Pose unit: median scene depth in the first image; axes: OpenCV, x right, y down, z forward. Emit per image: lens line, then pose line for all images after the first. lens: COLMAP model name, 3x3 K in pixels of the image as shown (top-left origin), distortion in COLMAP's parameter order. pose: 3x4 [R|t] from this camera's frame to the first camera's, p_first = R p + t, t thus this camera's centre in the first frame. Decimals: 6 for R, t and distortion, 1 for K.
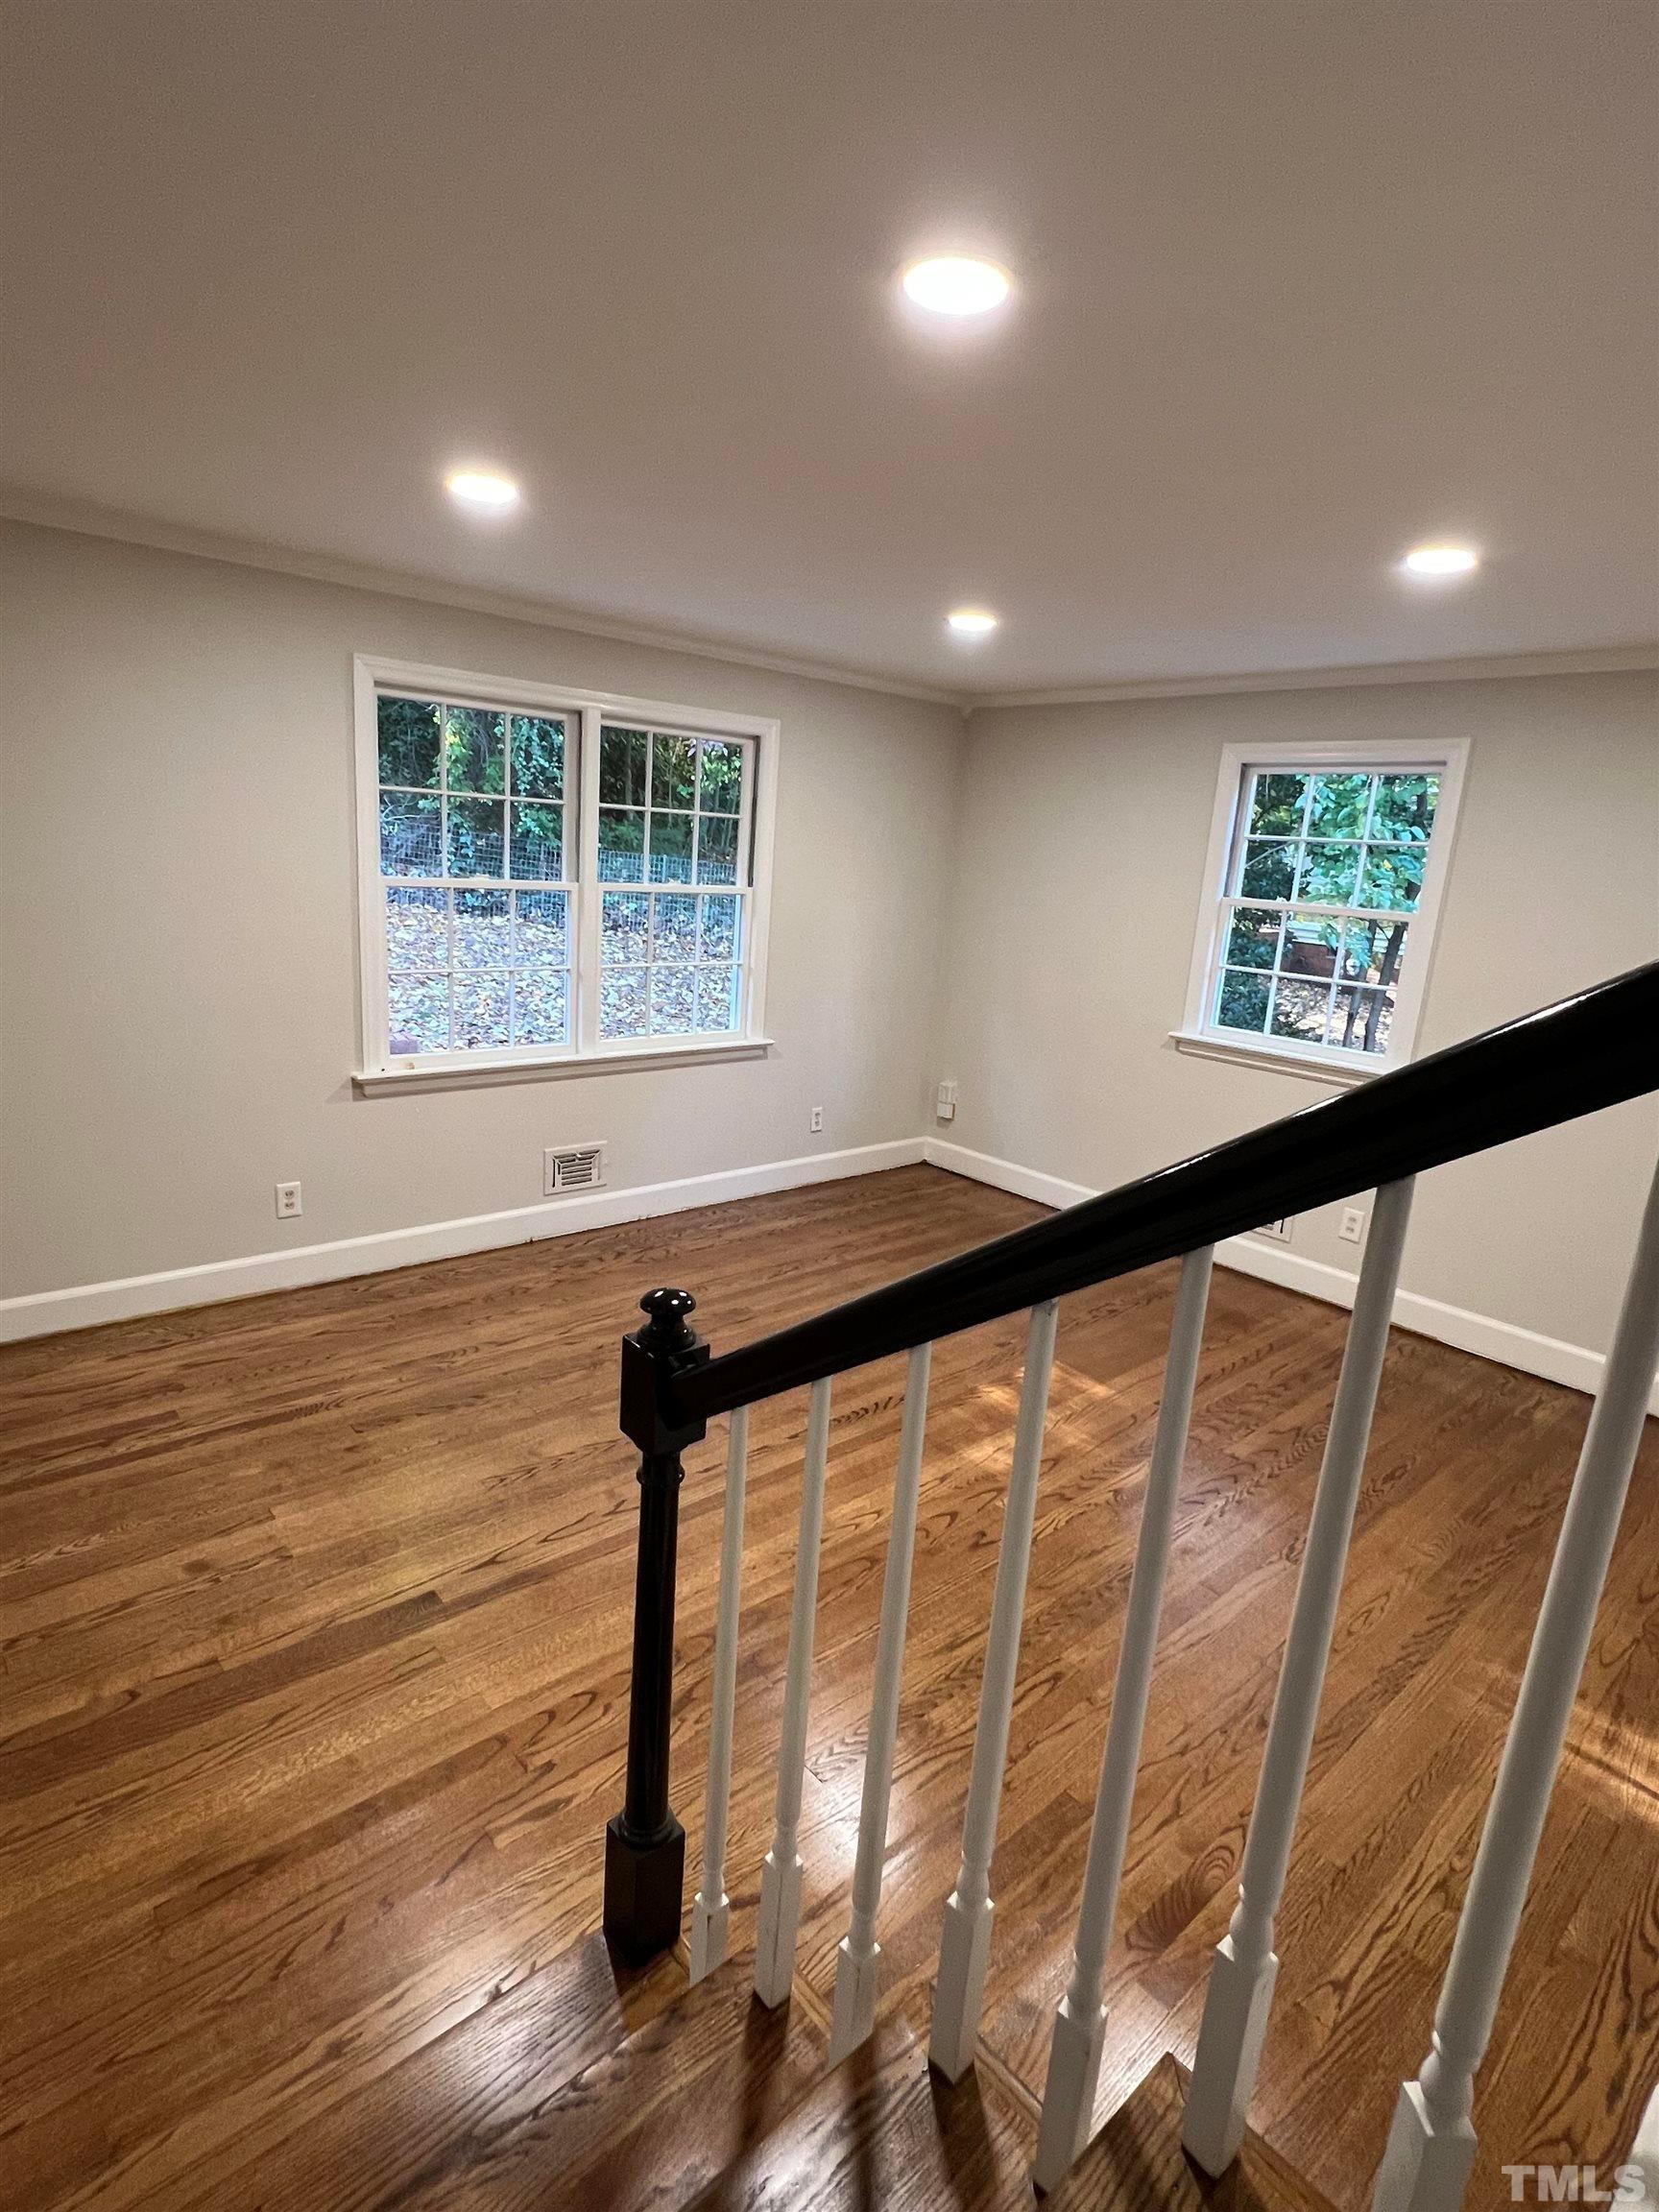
lens RADIAL K [[1112.7, 0, 823.3], [0, 1112.7, 1094.9], [0, 0, 1]] dist [0.001236, -0.000003]
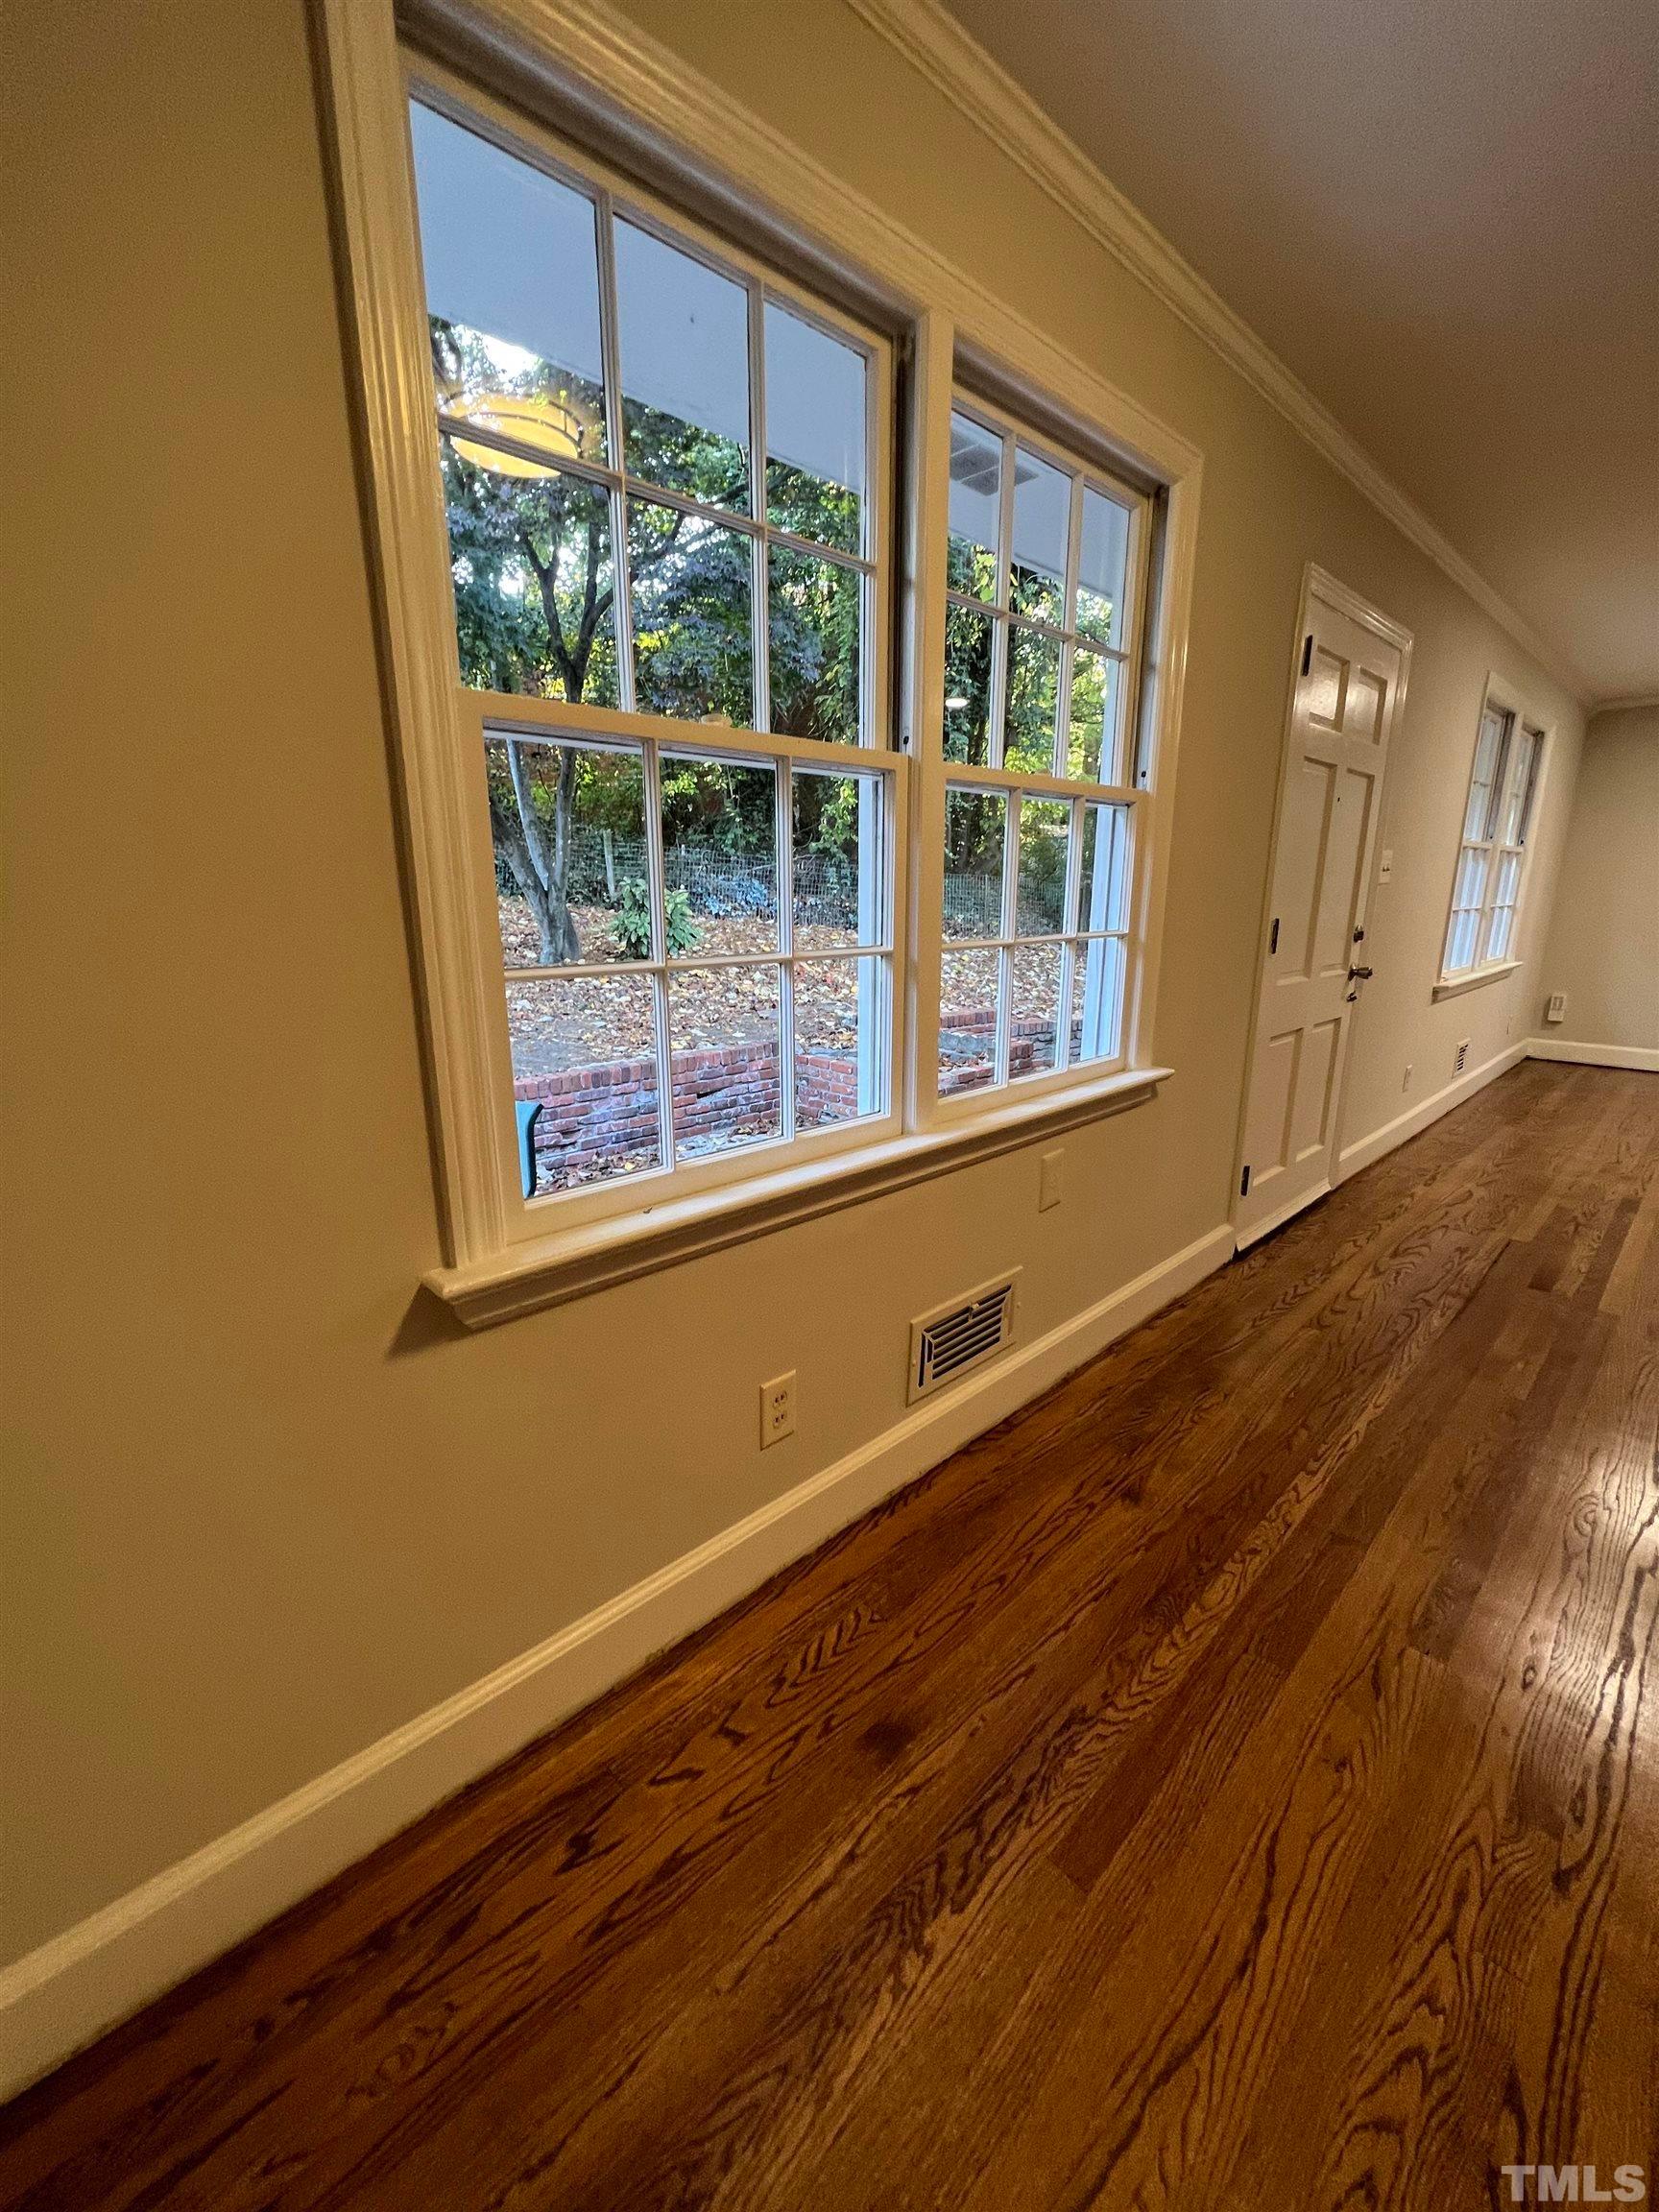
lens RADIAL K [[881.3, 0, 829.8], [0, 881.3, 1105.5], [0, 0, 1]] dist [-0.003065, 0.000739]
pose [[0.996676, -0.073746, 0.034607, -1.314376], [0.073196, 0.997174, 0.016904, 0.062698], [-0.035756, -0.014315, 0.999258, -0.054234]]
